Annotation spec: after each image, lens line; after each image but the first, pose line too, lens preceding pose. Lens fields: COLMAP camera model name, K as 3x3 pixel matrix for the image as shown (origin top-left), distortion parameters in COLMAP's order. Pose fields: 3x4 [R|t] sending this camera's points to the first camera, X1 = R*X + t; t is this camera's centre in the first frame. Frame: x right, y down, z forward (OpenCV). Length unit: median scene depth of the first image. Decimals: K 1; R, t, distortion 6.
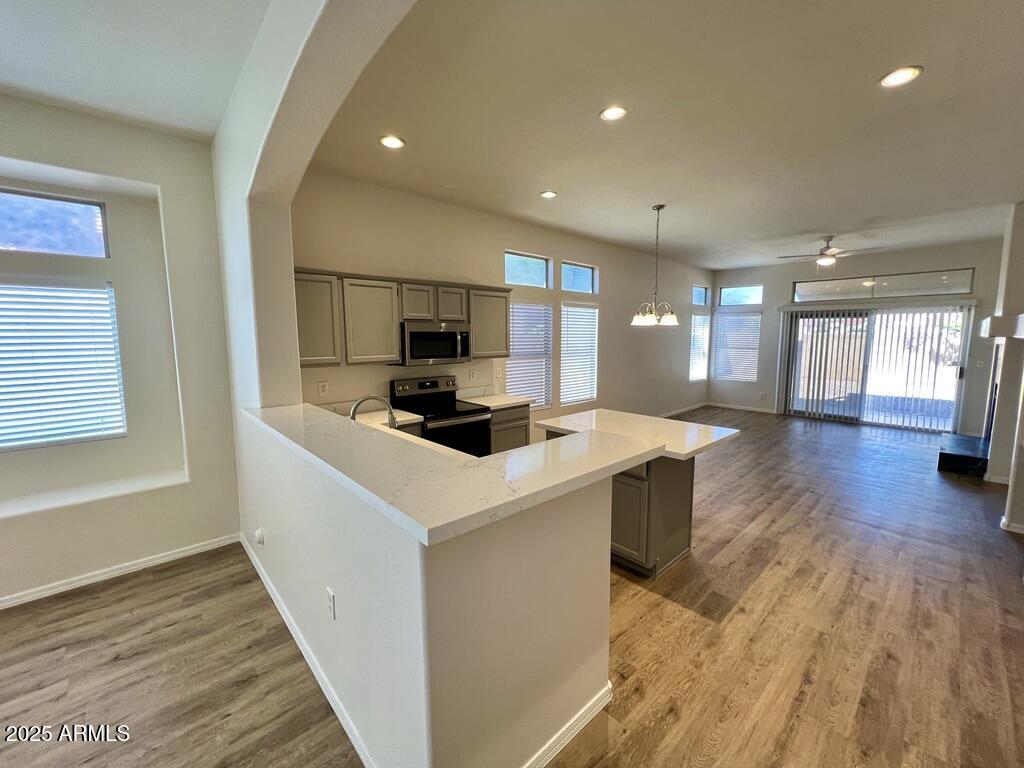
lens RADIAL K [[411.0, 0, 504.9], [0, 411.0, 380.7], [0, 0, 1]] dist [0.009357, -0.000402]
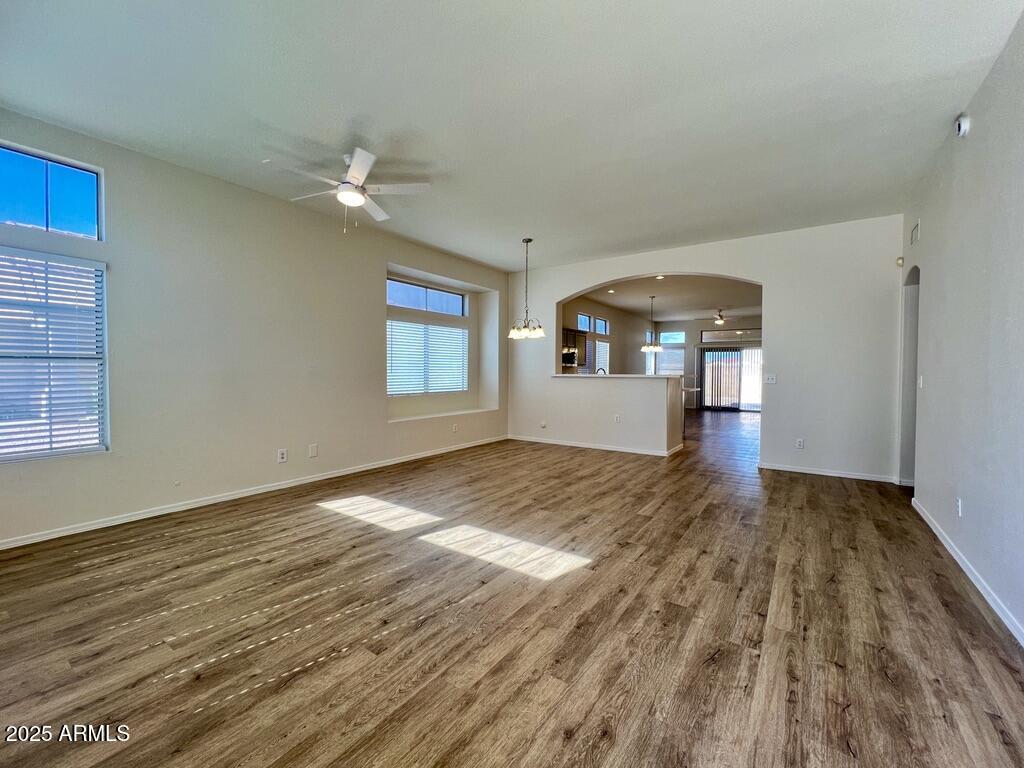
lens RADIAL K [[411.0, 0, 516.3], [0, 411.0, 380.1], [0, 0, 1]] dist [0.009357, -0.000402]
pose [[0.977854, 0.001143, 0.209285, -1.247289], [0.017962, 0.995837, -0.089368, 0.318222], [-0.208516, 0.091148, 0.973762, -1.483146]]
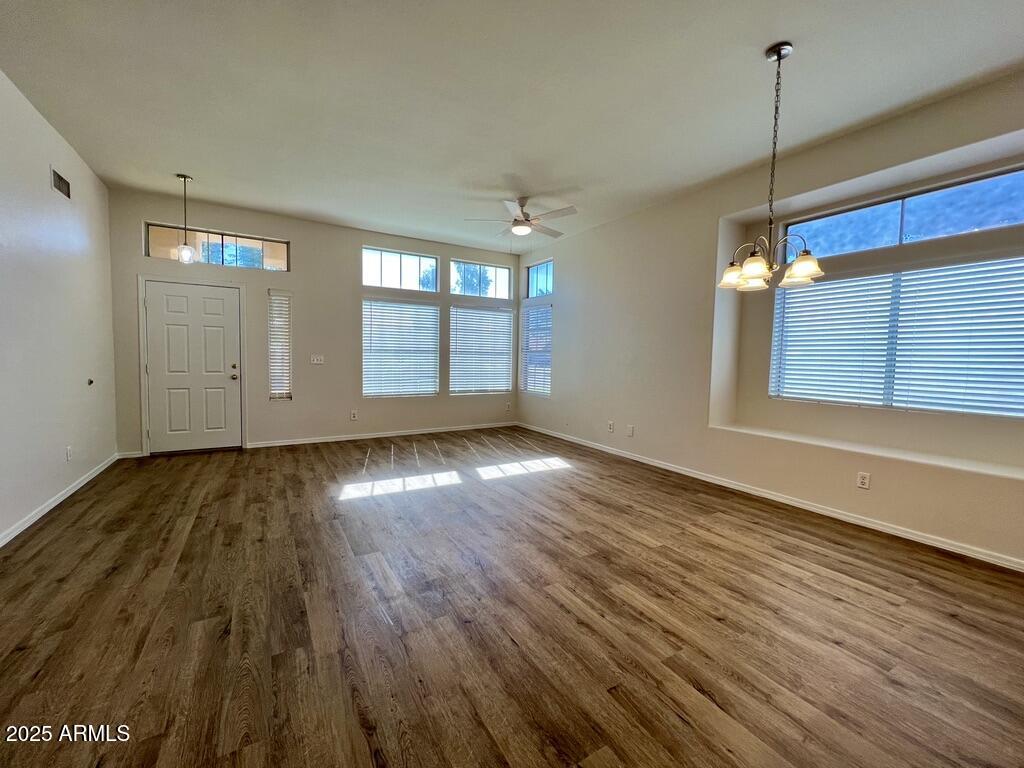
lens RADIAL K [[411.0, 0, 509.1], [0, 411.0, 382.2], [0, 0, 1]] dist [0.009357, -0.000402]
pose [[-0.203115, 0.057648, -0.977456, 0.162263], [-0.127734, 0.988175, 0.084823, 0.140494], [0.970787, 0.142084, -0.193350, 0.077845]]
